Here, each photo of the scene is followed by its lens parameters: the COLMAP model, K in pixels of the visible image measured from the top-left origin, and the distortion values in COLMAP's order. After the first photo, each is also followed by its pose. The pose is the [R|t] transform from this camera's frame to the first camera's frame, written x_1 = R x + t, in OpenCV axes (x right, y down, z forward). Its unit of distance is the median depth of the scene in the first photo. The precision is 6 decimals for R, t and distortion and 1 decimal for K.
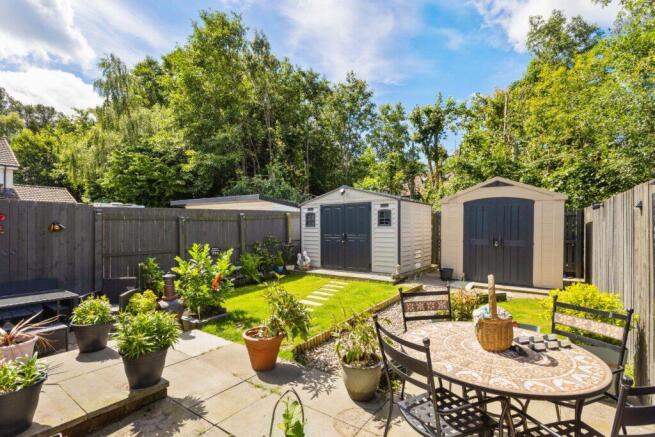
lens RADIAL K [[314.1, 0, 326.8], [0, 314.1, 216.1], [0, 0, 1]] dist [-0.002974, -0.000294]
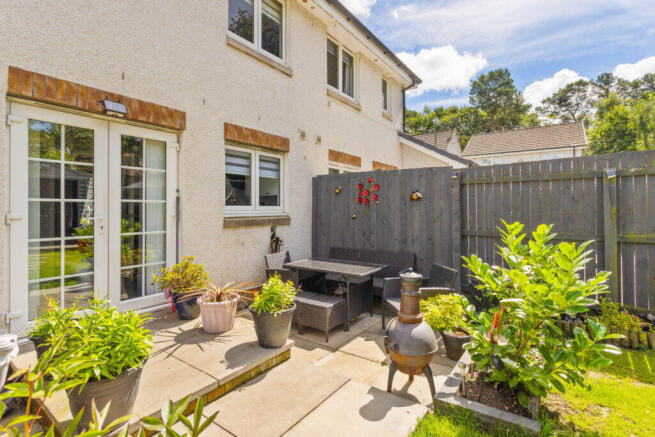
lens RADIAL K [[317.5, 0, 334.8], [0, 317.5, 202.7], [0, 0, 1]] dist [0.003256, 0.000801]
pose [[0.022093, -0.015144, -0.999641, 0.035484], [0.037318, 0.999201, -0.014313, 0.057995], [0.999059, -0.036988, 0.022640, 0.744540]]
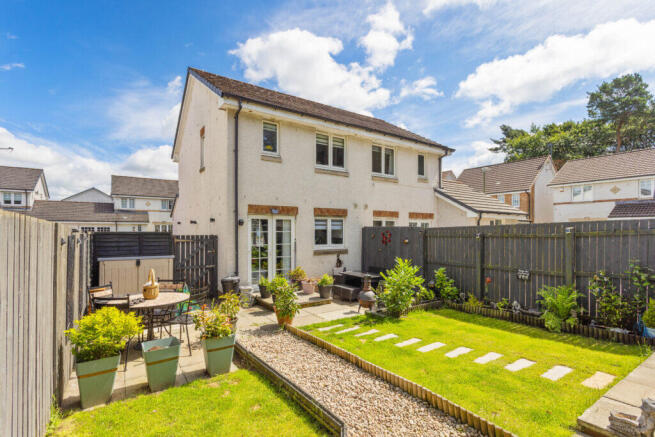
lens RADIAL K [[314.1, 0, 326.8], [0, 314.1, 216.1], [0, 0, 1]] dist [-0.002974, -0.000294]
pose [[-0.333677, -0.039682, -0.941852, 0.891641], [0.033780, 0.997969, -0.054014, -0.022394], [0.942082, -0.049839, -0.331658, 1.153969]]
